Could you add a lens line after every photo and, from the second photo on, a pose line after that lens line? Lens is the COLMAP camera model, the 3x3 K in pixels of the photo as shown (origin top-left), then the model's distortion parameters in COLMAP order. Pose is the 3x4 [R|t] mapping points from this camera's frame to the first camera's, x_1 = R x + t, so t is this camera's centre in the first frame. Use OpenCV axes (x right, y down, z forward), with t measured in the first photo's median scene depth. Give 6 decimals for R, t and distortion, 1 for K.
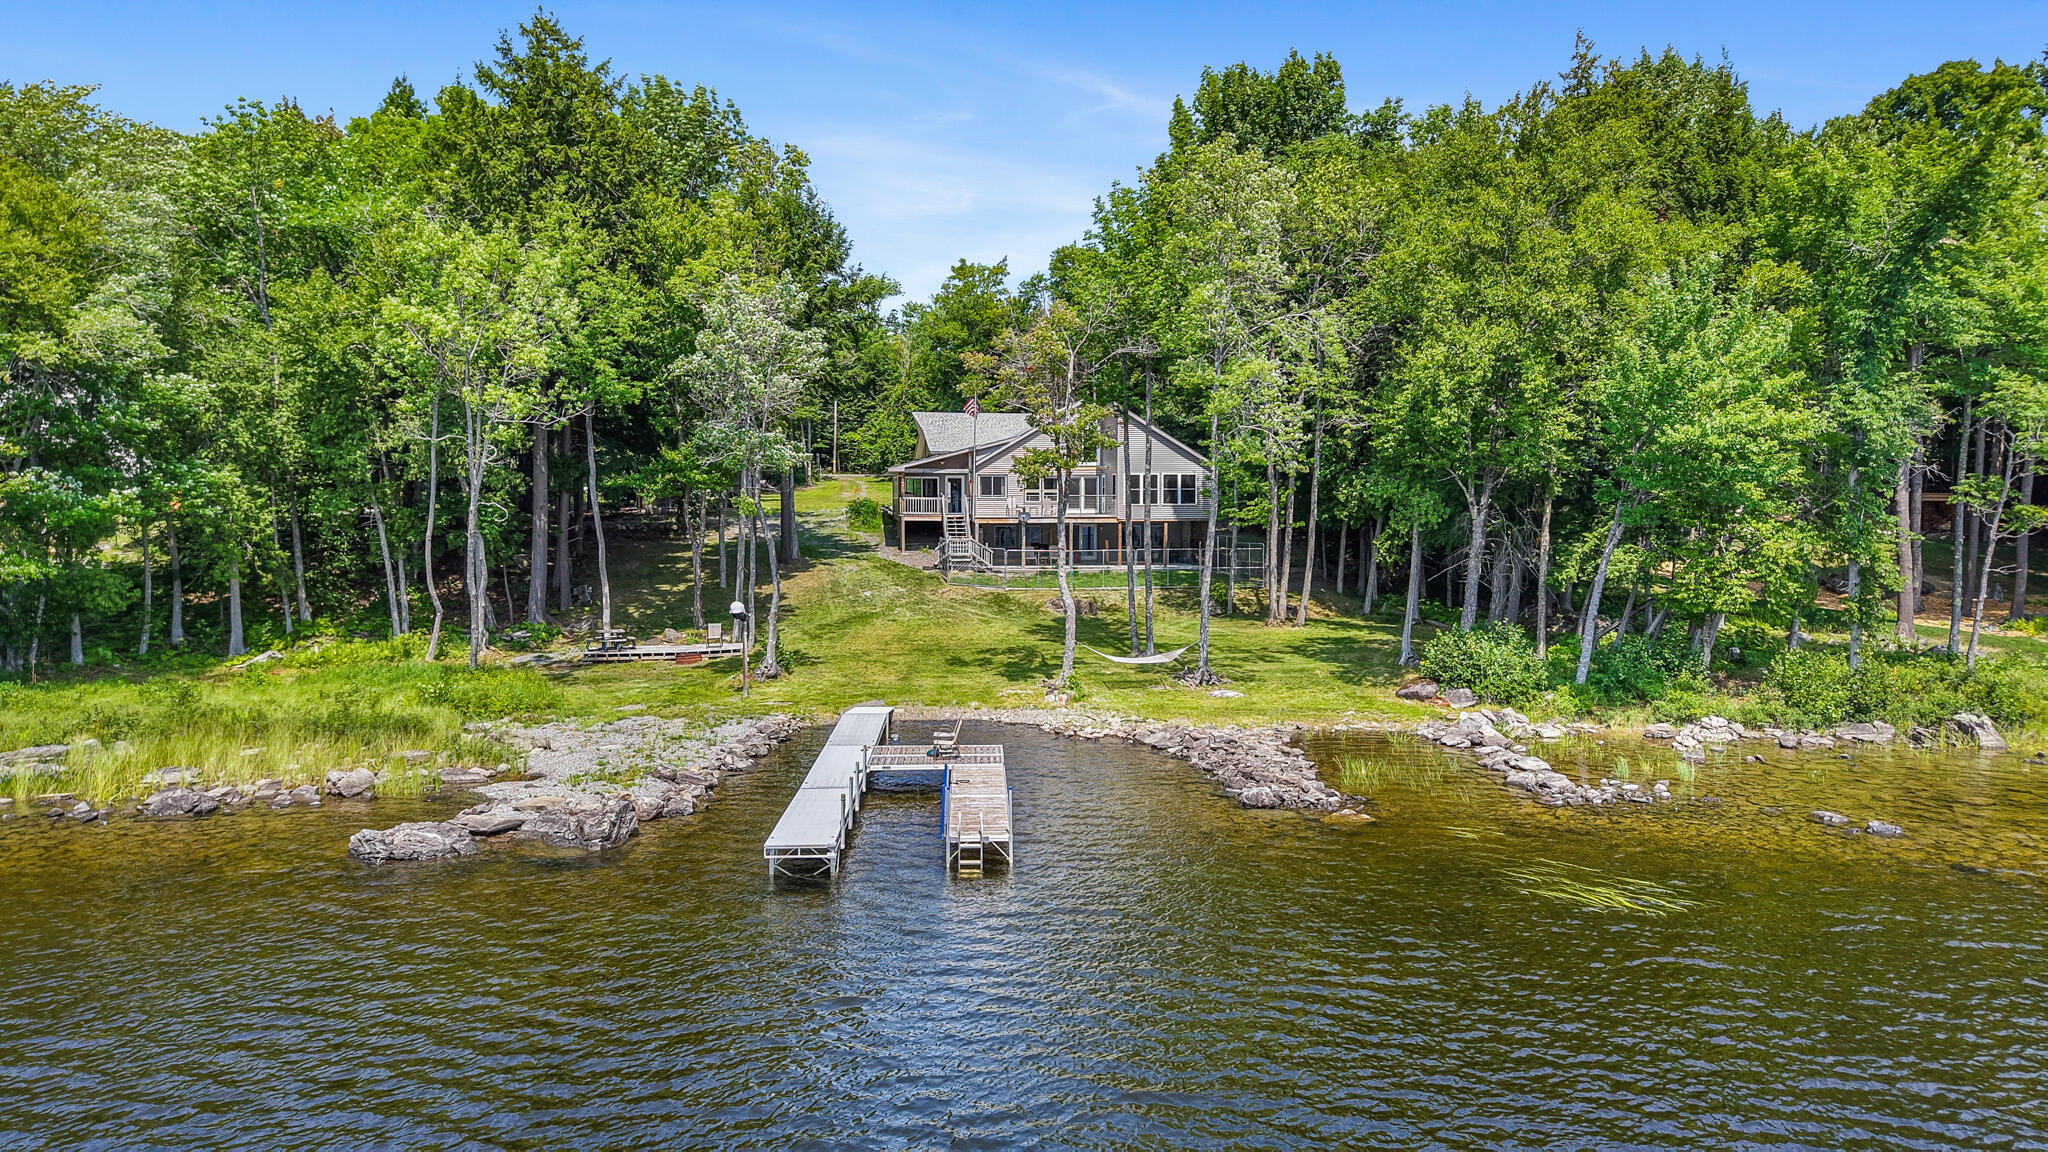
lens RADIAL K [[1378.6, 0, 1021.3], [0, 1378.6, 583.8], [0, 0, 1]] dist [0.023678, -0.030549]
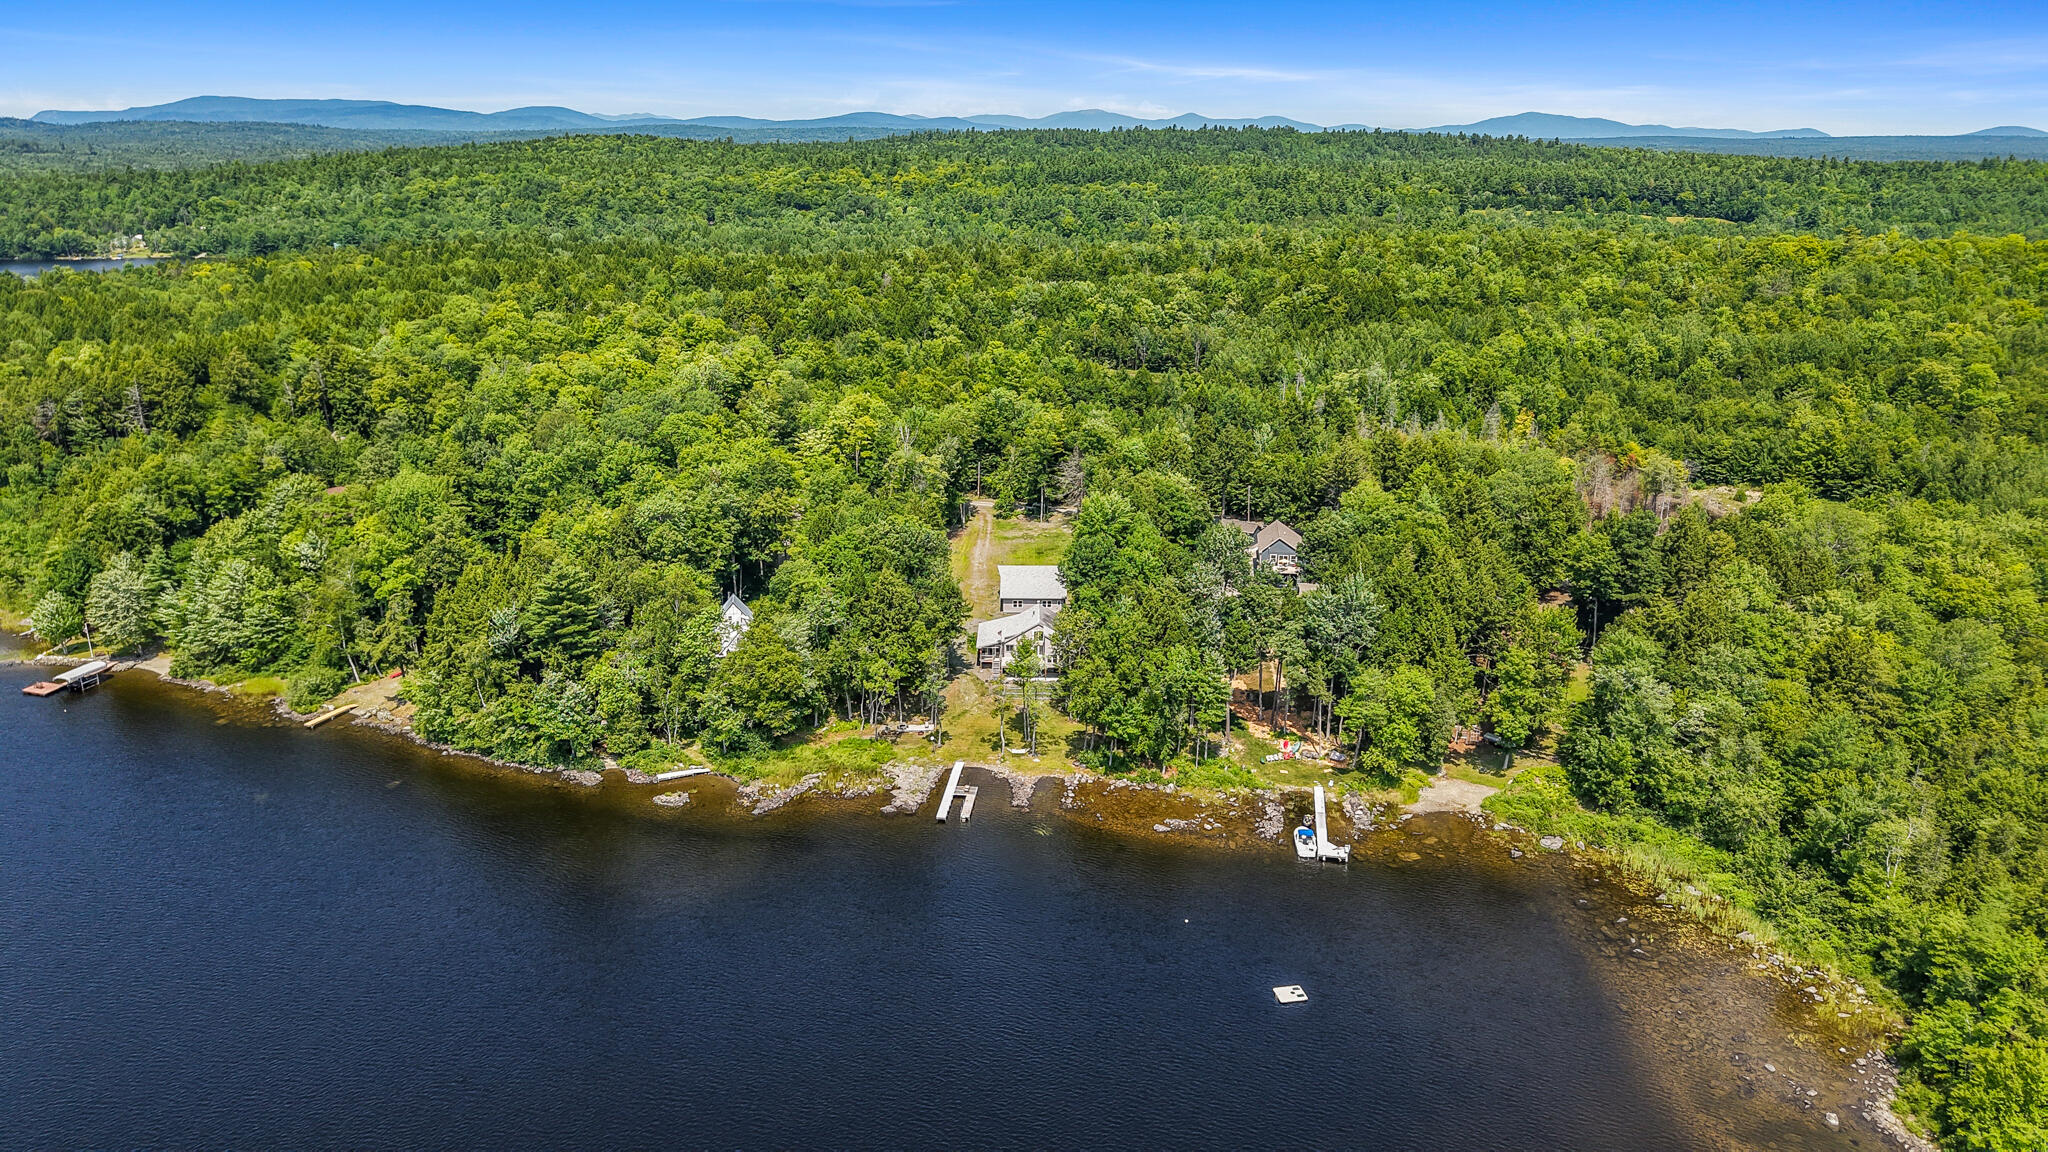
lens RADIAL K [[1378.6, 0, 1028.5], [0, 1378.6, 568.7], [0, 0, 1]] dist [0.023678, -0.030549]
pose [[0.991297, 0.042165, -0.124705, 0.562214], [-0.011959, 0.972242, 0.233673, -1.361320], [0.131096, -0.230148, 0.964285, -2.772957]]
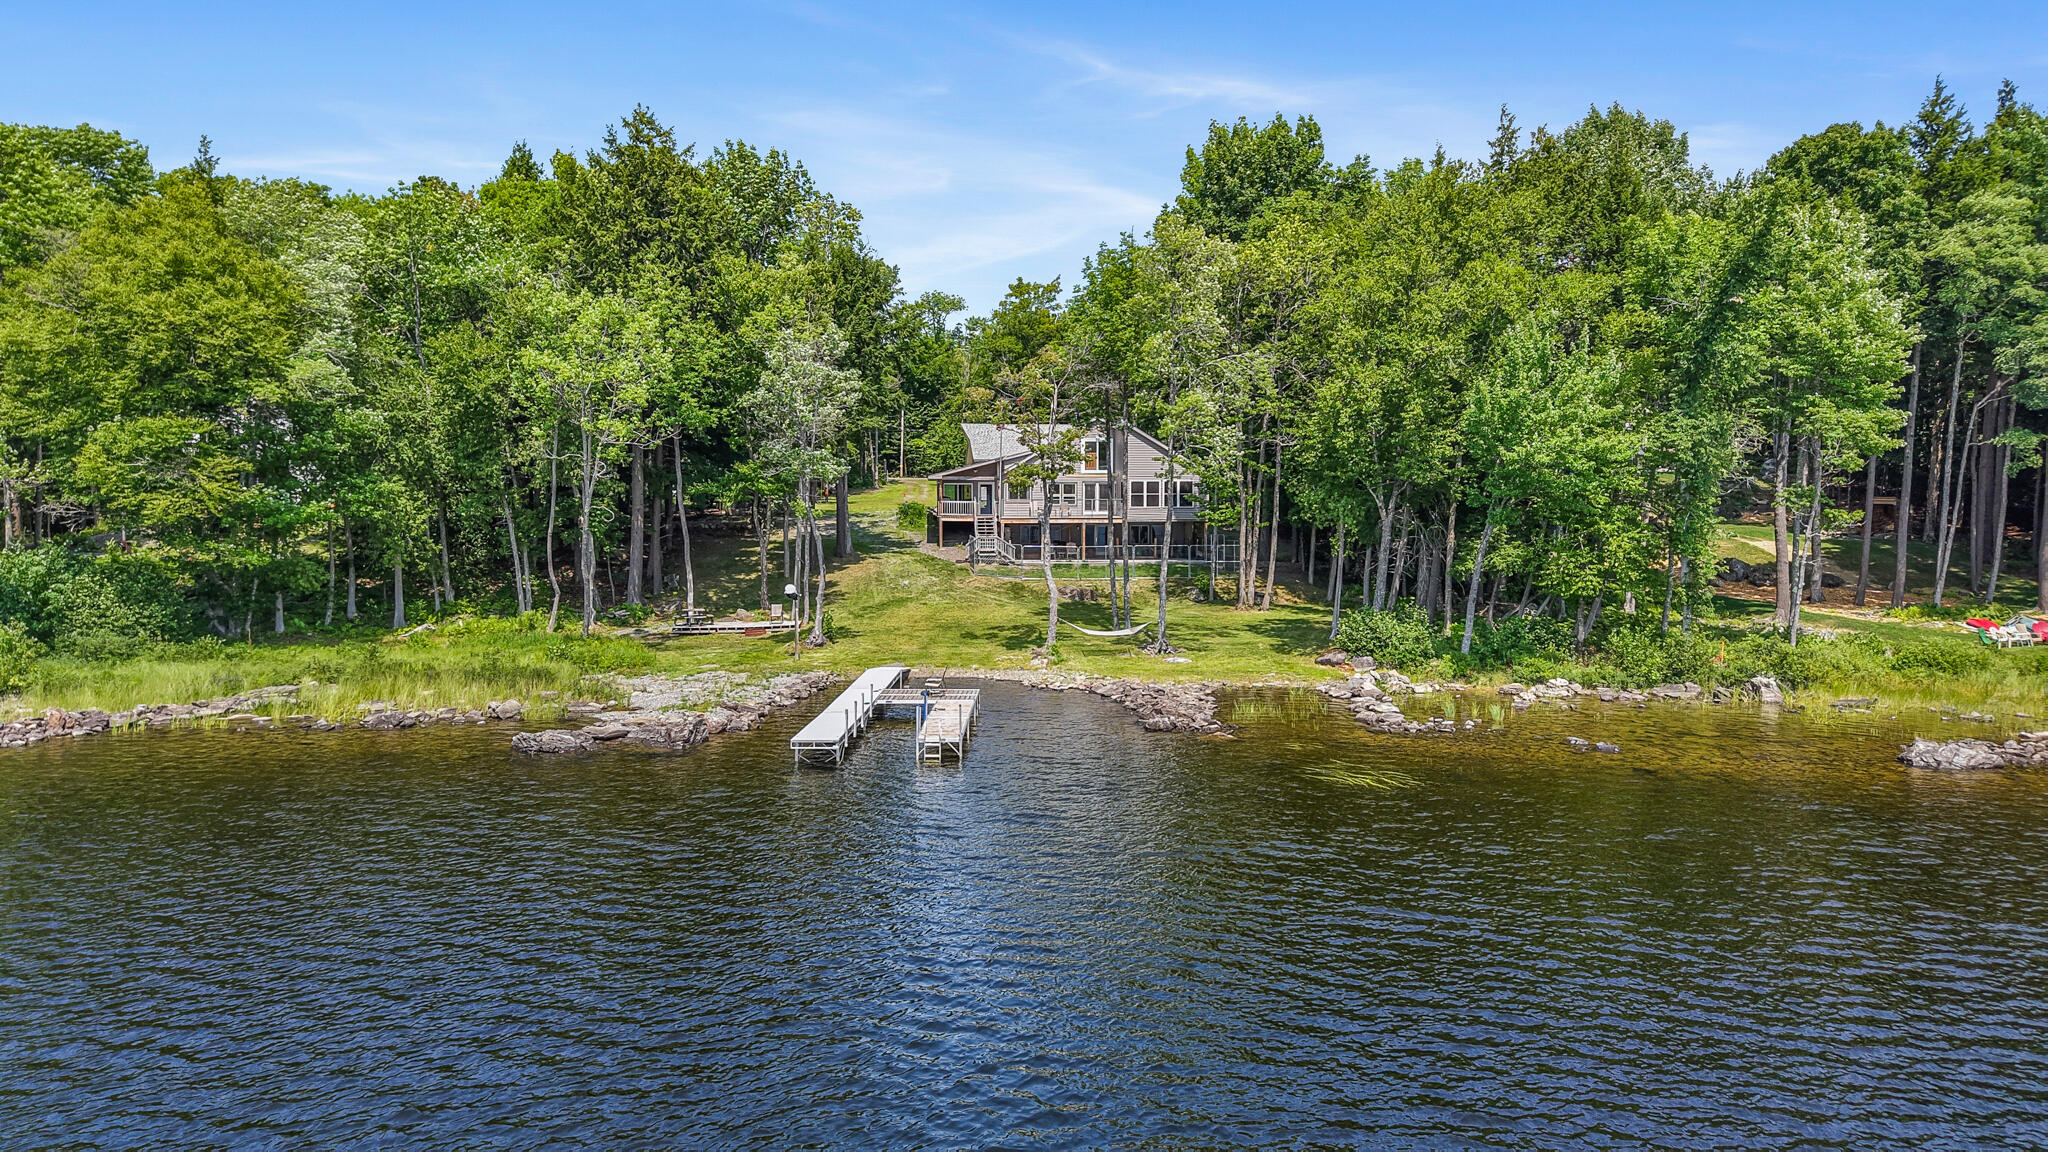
lens RADIAL K [[1378.6, 0, 1024.1], [0, 1378.6, 582.7], [0, 0, 1]] dist [0.023678, -0.030549]
pose [[0.998364, 0.003553, -0.057062, 0.067251], [-0.003624, 0.999993, -0.001149, 0.009846], [0.057057, 0.001354, 0.998370, -0.210955]]
